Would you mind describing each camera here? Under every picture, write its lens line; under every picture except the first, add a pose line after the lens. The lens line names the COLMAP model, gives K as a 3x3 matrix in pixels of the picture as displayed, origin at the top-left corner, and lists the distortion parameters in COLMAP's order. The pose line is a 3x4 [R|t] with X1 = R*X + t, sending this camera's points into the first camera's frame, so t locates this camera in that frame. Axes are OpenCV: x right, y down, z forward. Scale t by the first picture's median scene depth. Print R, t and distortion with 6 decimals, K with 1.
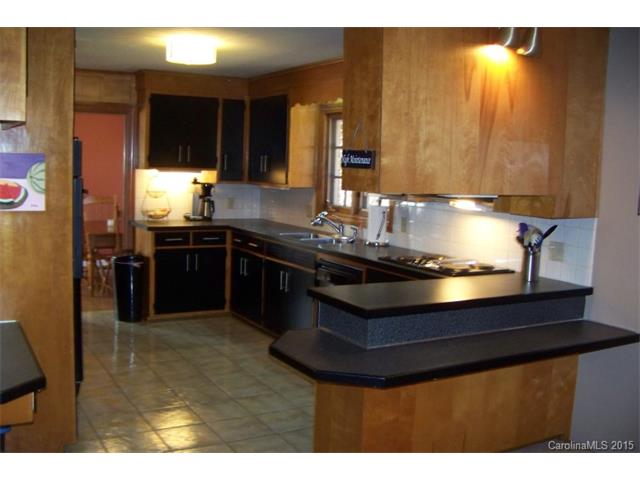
lens RADIAL K [[668.2, 0, 320.0], [0, 668.2, 240.0], [0, 0, 1]] dist [-0.004212, -0.002320]
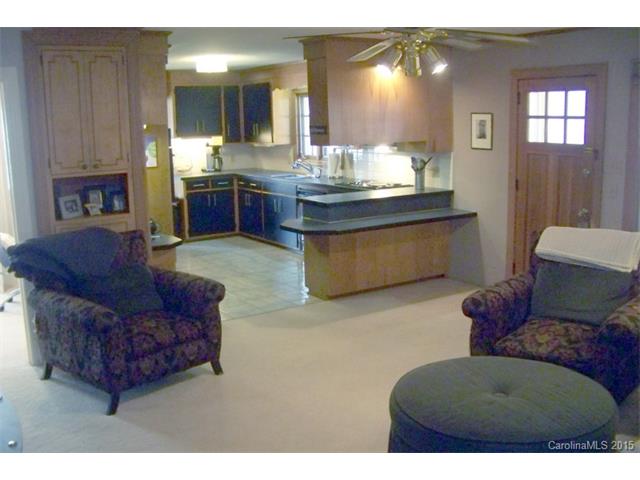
lens RADIAL K [[676.5, 0, 296.6], [0, 676.5, 240.1], [0, 0, 1]] dist [0.006379, 0.001585]
pose [[0.997685, -0.067345, 0.009495, -0.026252], [0.066538, 0.995413, 0.068743, 0.033459], [-0.014081, -0.067952, 0.997589, -0.536627]]
